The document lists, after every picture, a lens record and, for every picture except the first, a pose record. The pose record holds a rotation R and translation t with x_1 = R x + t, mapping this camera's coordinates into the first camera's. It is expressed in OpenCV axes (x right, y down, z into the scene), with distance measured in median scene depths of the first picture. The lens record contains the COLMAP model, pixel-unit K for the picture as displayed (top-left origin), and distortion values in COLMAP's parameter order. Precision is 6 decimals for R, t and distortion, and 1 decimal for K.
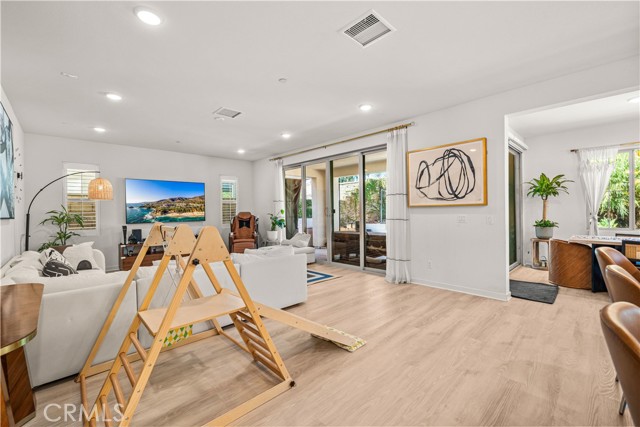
lens RADIAL K [[272.4, 0, 318.4], [0, 272.4, 210.5], [0, 0, 1]] dist [0.001677, 0.000176]
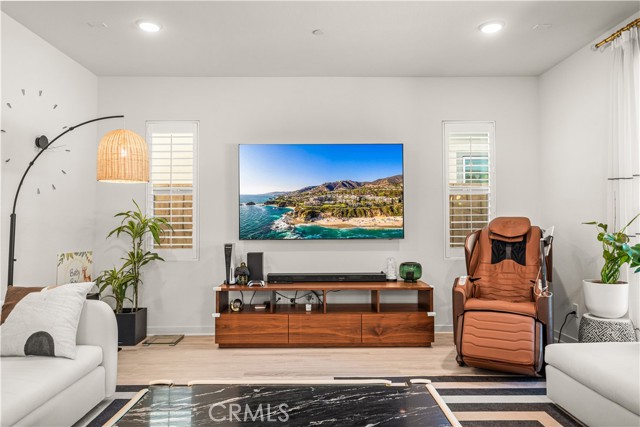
lens RADIAL K [[426.5, 0, 318.9], [0, 426.5, 219.0], [0, 0, 1]] dist [0.001129, 0.000259]
pose [[0.734968, 0.004489, -0.678087, -0.127076], [-0.007060, 0.999975, -0.001032, 0.015631], [0.678065, 0.005546, 0.734981, 0.680327]]
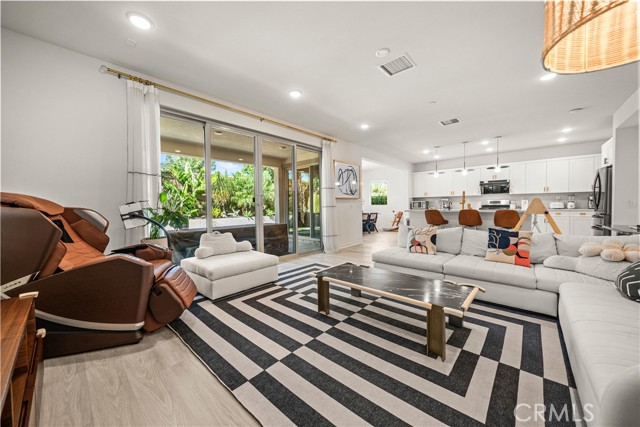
lens RADIAL K [[241.4, 0, 324.1], [0, 241.4, 213.5], [0, 0, 1]] dist [-0.000847, -0.000216]
pose [[-0.092061, -0.012673, 0.995673, -0.885599], [0.015351, 0.999782, 0.014144, 0.046831], [-0.995635, 0.016587, -0.091846, 1.113775]]
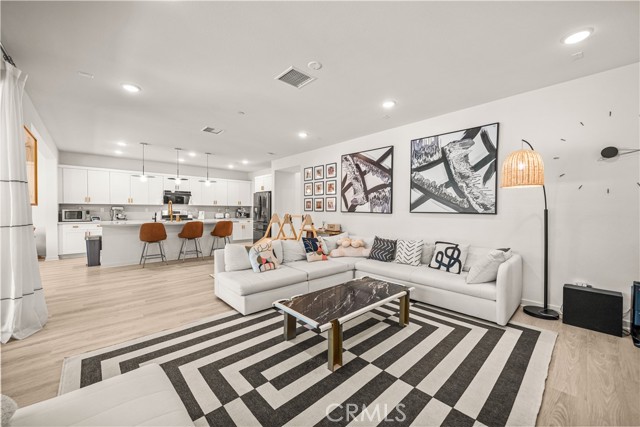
lens RADIAL K [[241.4, 0, 324.1], [0, 241.4, 213.5], [0, 0, 1]] dist [-0.000847, -0.000216]
pose [[-0.999950, 0.009297, -0.003566, -0.373990], [0.009257, 0.999895, 0.011119, 0.009581], [0.003669, 0.011086, -0.999932, 1.453679]]
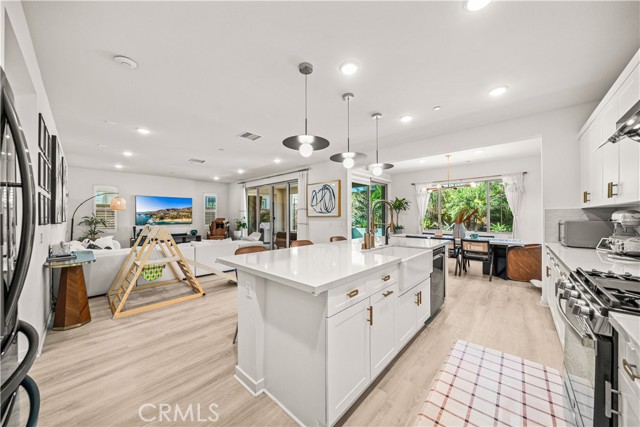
lens RADIAL K [[220.1, 0, 320.0], [0, 220.1, 213.5], [0, 0, 1]] dist [-0.002126, -0.000136]
pose [[0.997560, 0.011076, 0.068928, 0.297428], [-0.010326, 0.999884, -0.011224, -0.017088], [-0.069044, 0.010485, 0.997558, -0.373620]]
